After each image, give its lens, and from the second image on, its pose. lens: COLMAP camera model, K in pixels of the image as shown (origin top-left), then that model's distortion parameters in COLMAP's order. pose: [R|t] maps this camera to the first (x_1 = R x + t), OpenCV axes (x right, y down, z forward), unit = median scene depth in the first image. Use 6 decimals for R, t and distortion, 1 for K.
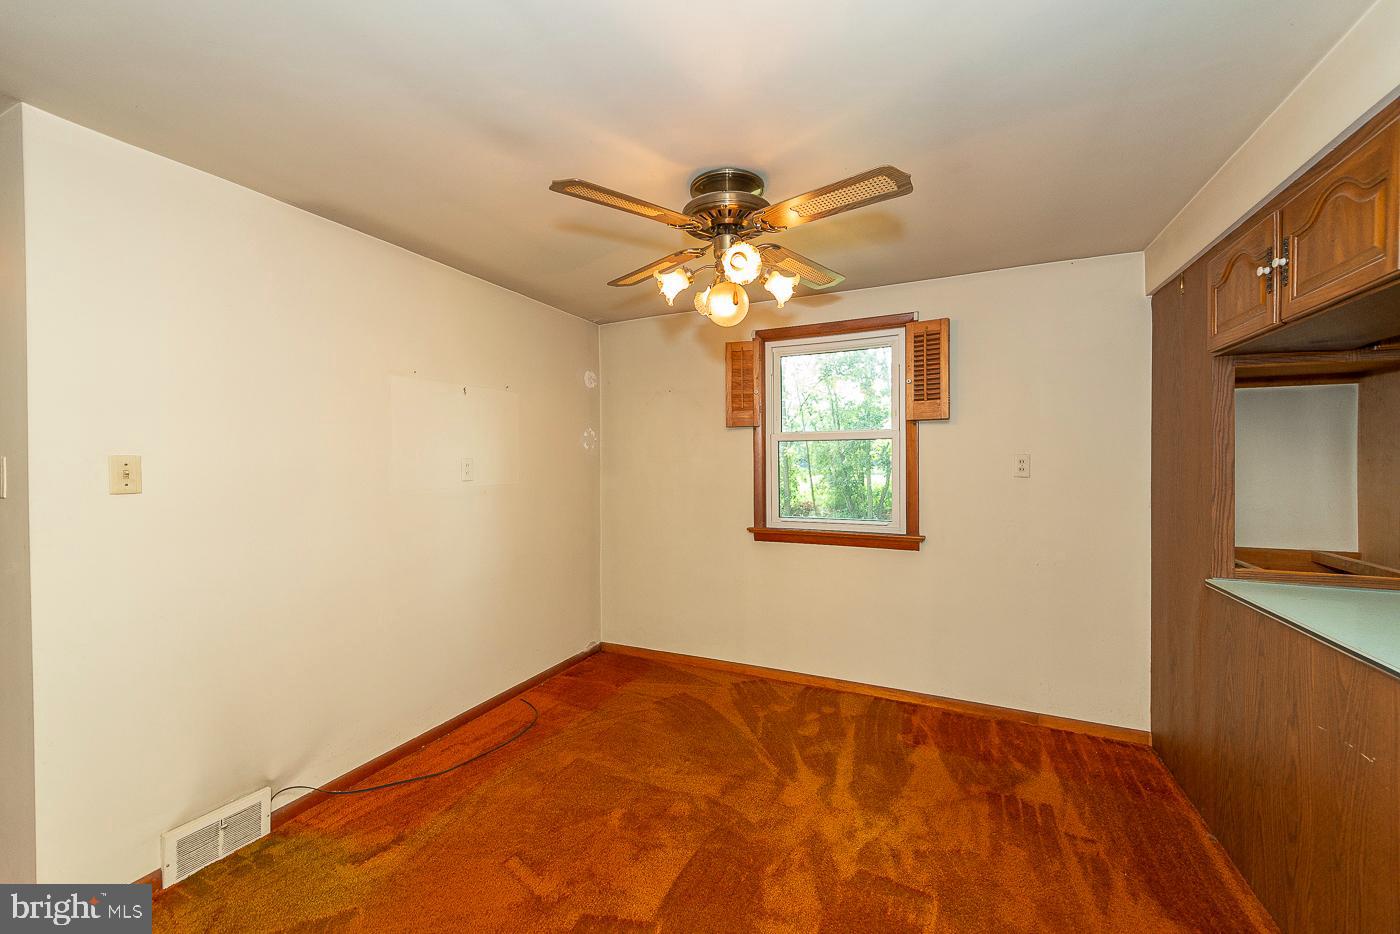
lens RADIAL K [[546.2, 0, 702.9], [0, 546.2, 470.4], [0, 0, 1]] dist [0.004522, -0.000858]
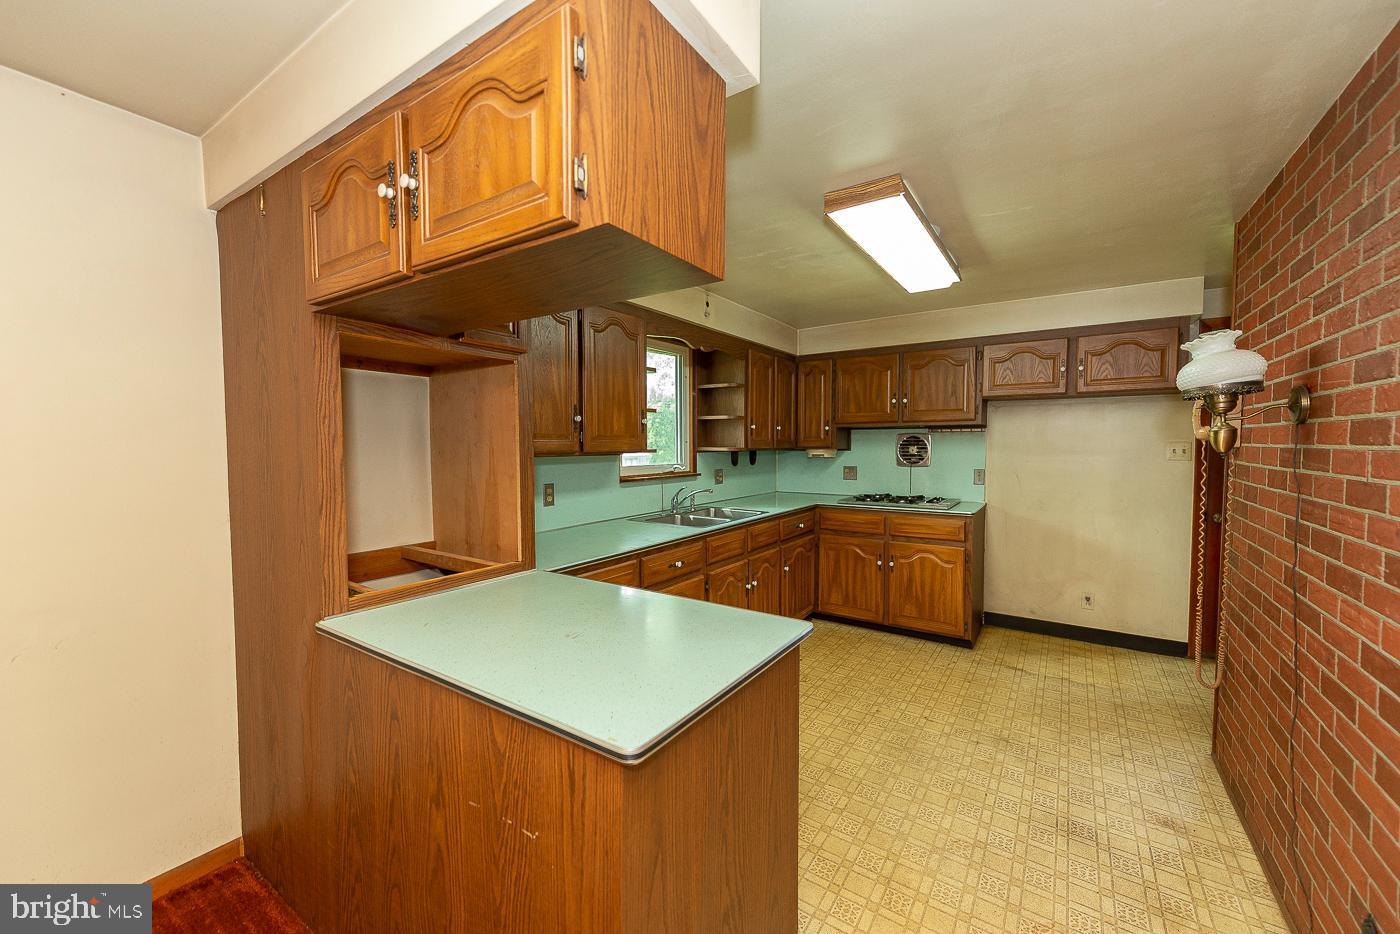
lens RADIAL K [[546.2, 0, 696.4], [0, 546.2, 471.8], [0, 0, 1]] dist [0.004522, -0.000858]
pose [[0.162788, -0.042318, 0.985753, 0.372893], [0.009242, 0.999101, 0.041364, -0.029390], [-0.986618, 0.002377, 0.163033, 0.484501]]
